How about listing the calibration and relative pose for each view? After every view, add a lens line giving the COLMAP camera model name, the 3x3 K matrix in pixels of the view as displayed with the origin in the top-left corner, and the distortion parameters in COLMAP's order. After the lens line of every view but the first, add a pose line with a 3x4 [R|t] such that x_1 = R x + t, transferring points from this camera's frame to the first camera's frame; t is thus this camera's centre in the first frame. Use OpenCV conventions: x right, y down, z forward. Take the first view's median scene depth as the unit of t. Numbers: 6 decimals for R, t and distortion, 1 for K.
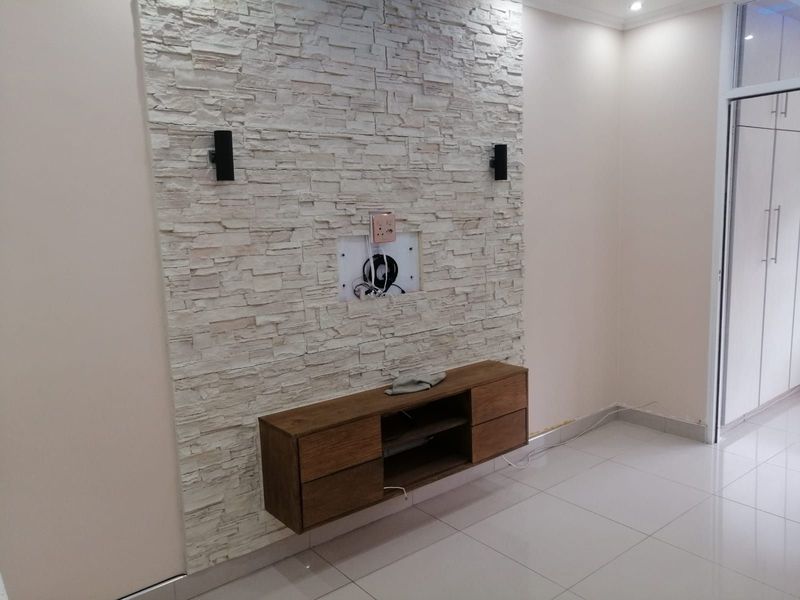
lens RADIAL K [[626.8, 0, 399.7], [0, 626.8, 297.4], [0, 0, 1]] dist [-0.007830, 0.007967]
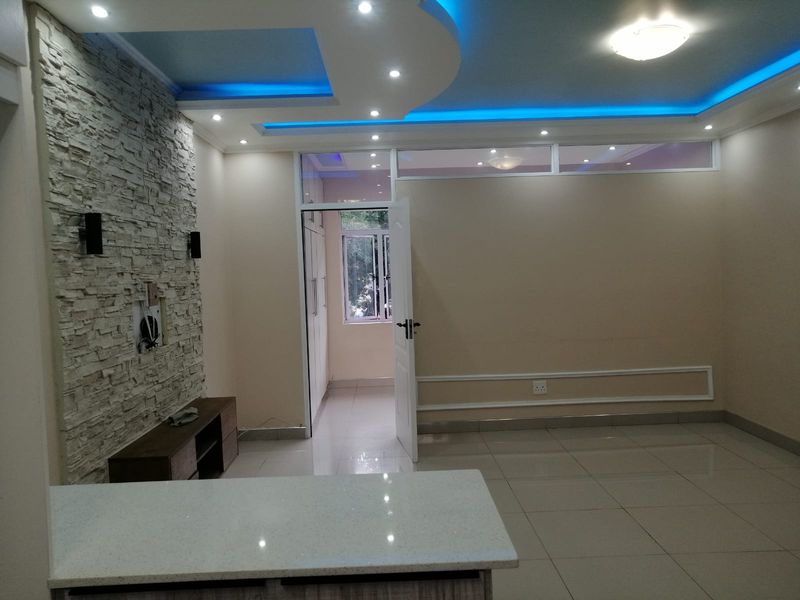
lens RADIAL K [[626.8, 0, 400.2], [0, 626.8, 301.4], [0, 0, 1]] dist [-0.007830, 0.007967]
pose [[0.605136, -0.033822, 0.795403, -0.812196], [0.130487, 0.989799, -0.057185, 0.042399], [-0.785355, 0.138395, 0.603377, -0.147791]]
